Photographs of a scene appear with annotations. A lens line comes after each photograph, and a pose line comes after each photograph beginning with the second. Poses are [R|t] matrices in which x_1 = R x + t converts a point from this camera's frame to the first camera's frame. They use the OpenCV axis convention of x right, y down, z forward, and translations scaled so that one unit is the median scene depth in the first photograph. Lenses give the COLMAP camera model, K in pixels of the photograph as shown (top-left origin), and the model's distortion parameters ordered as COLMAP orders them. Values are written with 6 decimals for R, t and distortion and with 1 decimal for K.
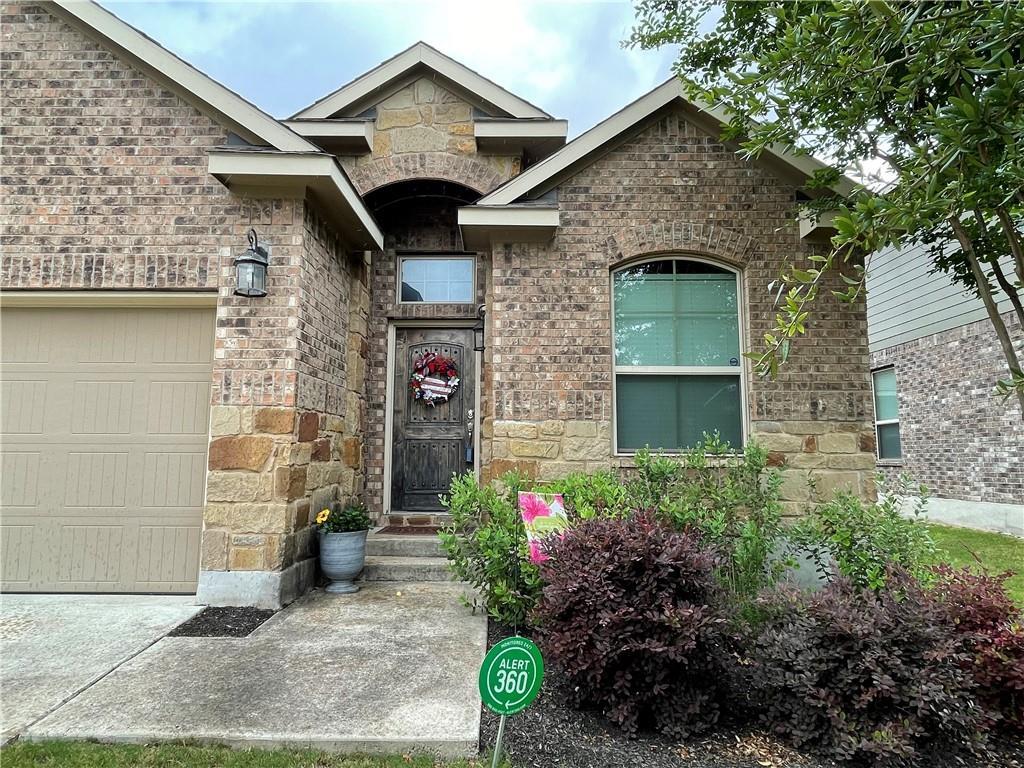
lens RADIAL K [[608.6, 0, 515.7], [0, 608.6, 381.9], [0, 0, 1]] dist [-0.003244, -0.001639]
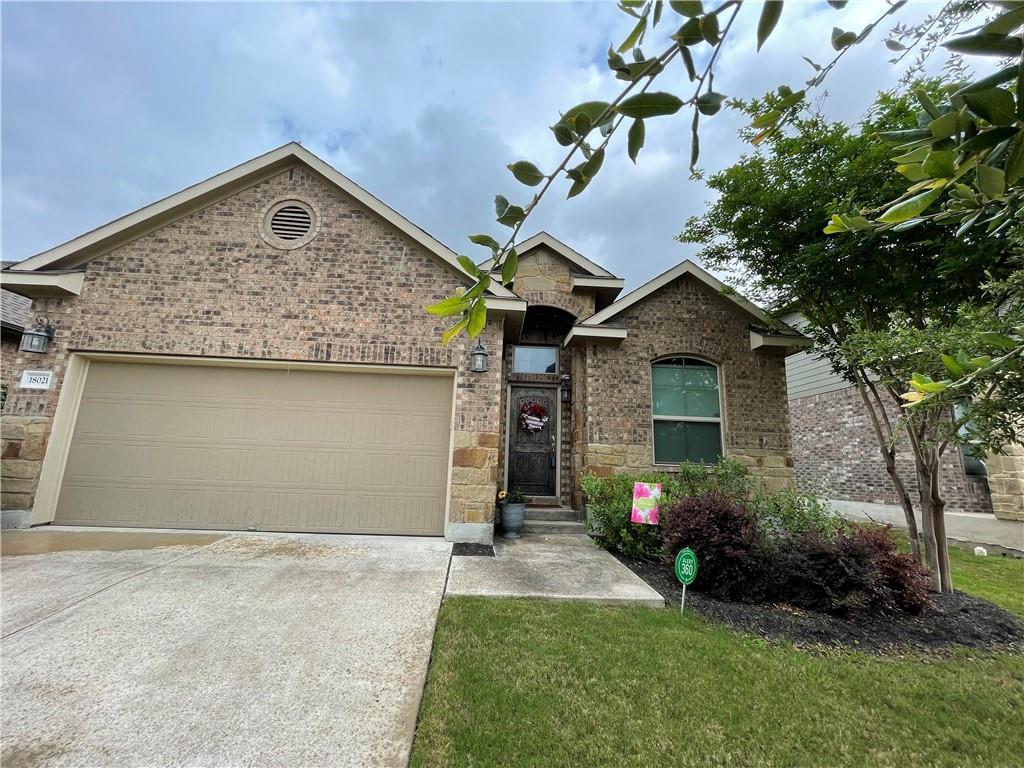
lens RADIAL K [[412.0, 0, 510.2], [0, 412.0, 382.8], [0, 0, 1]] dist [-0.007710, 0.000247]
pose [[0.998250, 0.039279, 0.044201, -0.319056], [-0.035849, 0.996471, -0.075891, -0.013521], [-0.047026, 0.074174, 0.996136, -0.205656]]
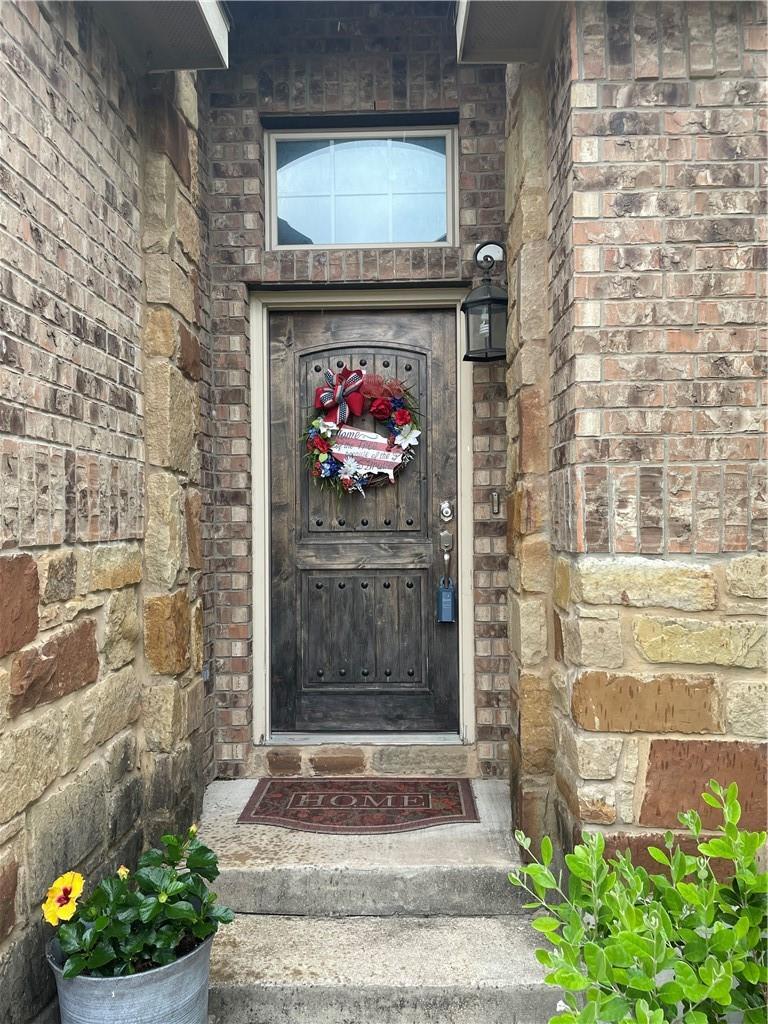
lens RADIAL K [[771.7, 0, 394.3], [0, 771.7, 519.3], [0, 0, 1]] dist [0.046495, -0.024487]
pose [[0.999749, -0.012488, -0.018594, -0.127189], [0.014571, 0.993081, 0.116526, -0.007468], [0.017010, -0.116767, 0.993014, 0.567825]]
